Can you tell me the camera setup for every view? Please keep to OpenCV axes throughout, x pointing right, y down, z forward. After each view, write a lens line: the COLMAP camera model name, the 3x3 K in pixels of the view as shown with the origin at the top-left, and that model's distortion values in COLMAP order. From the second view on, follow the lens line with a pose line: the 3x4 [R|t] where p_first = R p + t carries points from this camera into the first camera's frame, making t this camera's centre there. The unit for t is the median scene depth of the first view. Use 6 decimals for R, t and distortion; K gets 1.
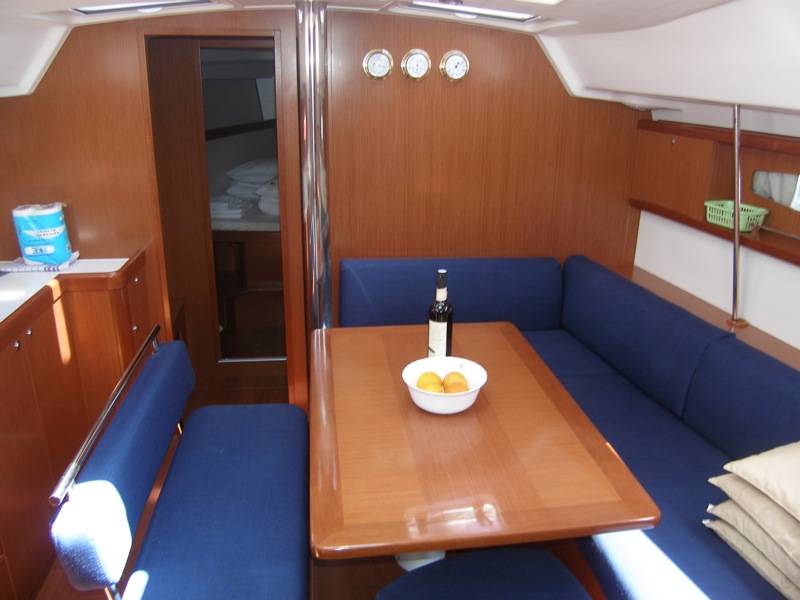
lens RADIAL K [[647.8, 0, 408.7], [0, 647.8, 289.8], [0, 0, 1]] dist [-0.108195, 0.048006]
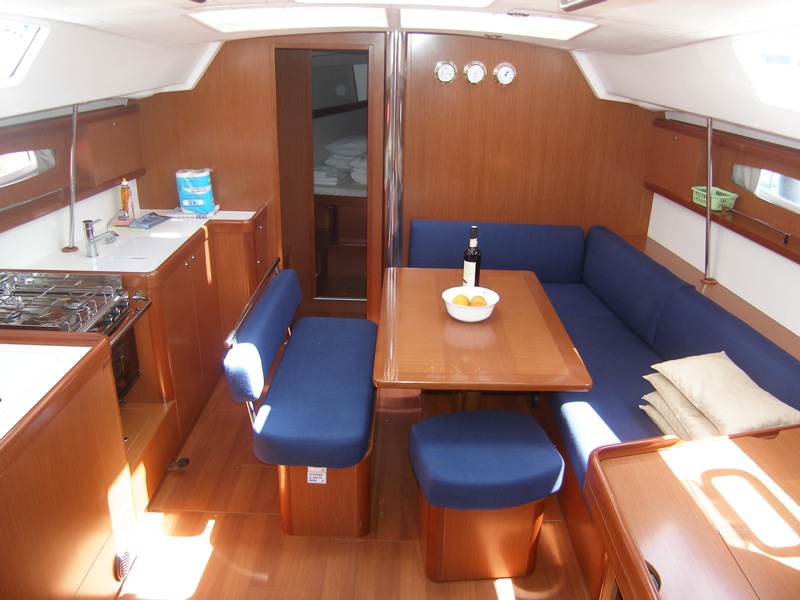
lens RADIAL K [[647.8, 0, 408.7], [0, 647.8, 289.8], [0, 0, 1]] dist [-0.108195, 0.048006]
pose [[0.990158, 0.058098, -0.127322, 0.072898], [-0.052708, 0.997582, 0.045306, 0.040101], [0.129647, -0.038149, 0.990826, -0.344466]]
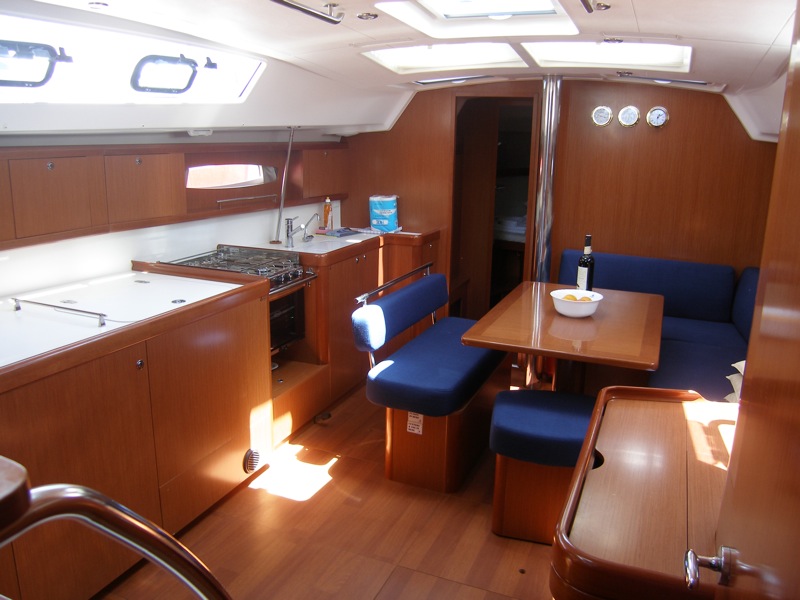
lens RADIAL K [[647.8, 0, 408.7], [0, 647.8, 289.8], [0, 0, 1]] dist [-0.108195, 0.048006]
pose [[0.862909, 0.117781, -0.491443, 0.344422], [-0.164690, 0.984914, -0.053126, 0.194273], [0.477772, 0.126779, 0.869288, -0.437005]]
